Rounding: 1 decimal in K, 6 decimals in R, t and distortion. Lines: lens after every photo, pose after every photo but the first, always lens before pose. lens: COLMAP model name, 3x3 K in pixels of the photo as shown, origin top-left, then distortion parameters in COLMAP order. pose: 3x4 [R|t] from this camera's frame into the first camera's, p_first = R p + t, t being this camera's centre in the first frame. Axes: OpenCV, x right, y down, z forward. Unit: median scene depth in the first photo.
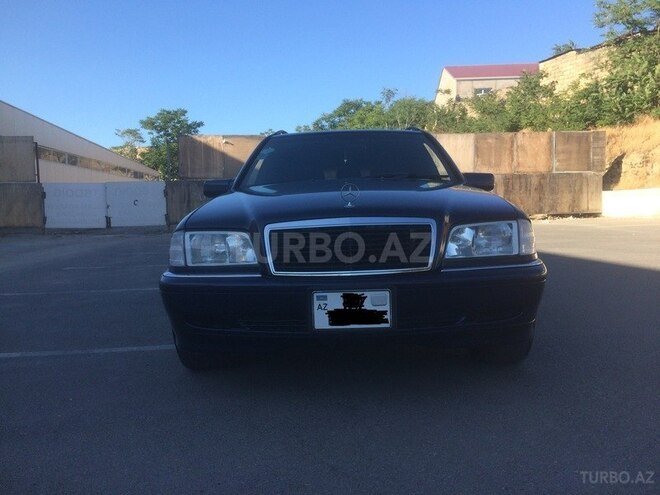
lens RADIAL K [[571.7, 0, 330.0], [0, 571.7, 247.5], [0, 0, 1]] dist [0.090169, -0.135617]
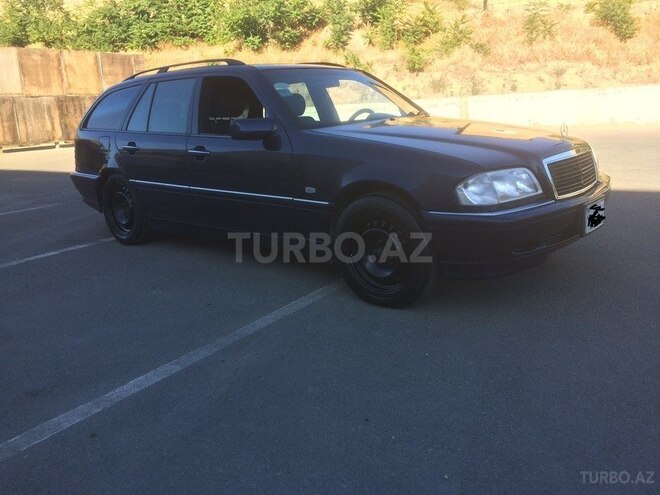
lens RADIAL K [[571.7, 0, 330.0], [0, 571.7, 247.5], [0, 0, 1]] dist [0.090169, -0.135617]
pose [[0.638874, -0.186752, 0.746300, -0.152673], [0.085797, 0.981333, 0.172119, -0.012056], [-0.764513, -0.045932, 0.642970, 0.061777]]
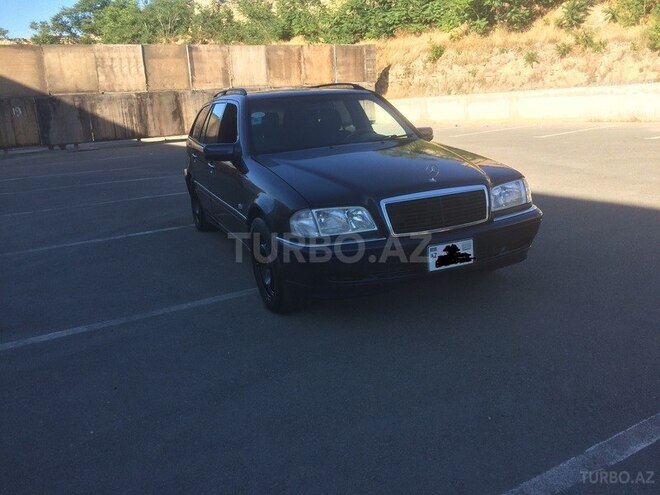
lens RADIAL K [[571.7, 0, 330.0], [0, 571.7, 247.5], [0, 0, 1]] dist [0.090169, -0.135617]
pose [[0.912612, -0.127522, 0.388428, -0.085525], [0.061843, 0.982235, 0.177171, -0.019826], [-0.404121, -0.137667, 0.904286, -0.020472]]
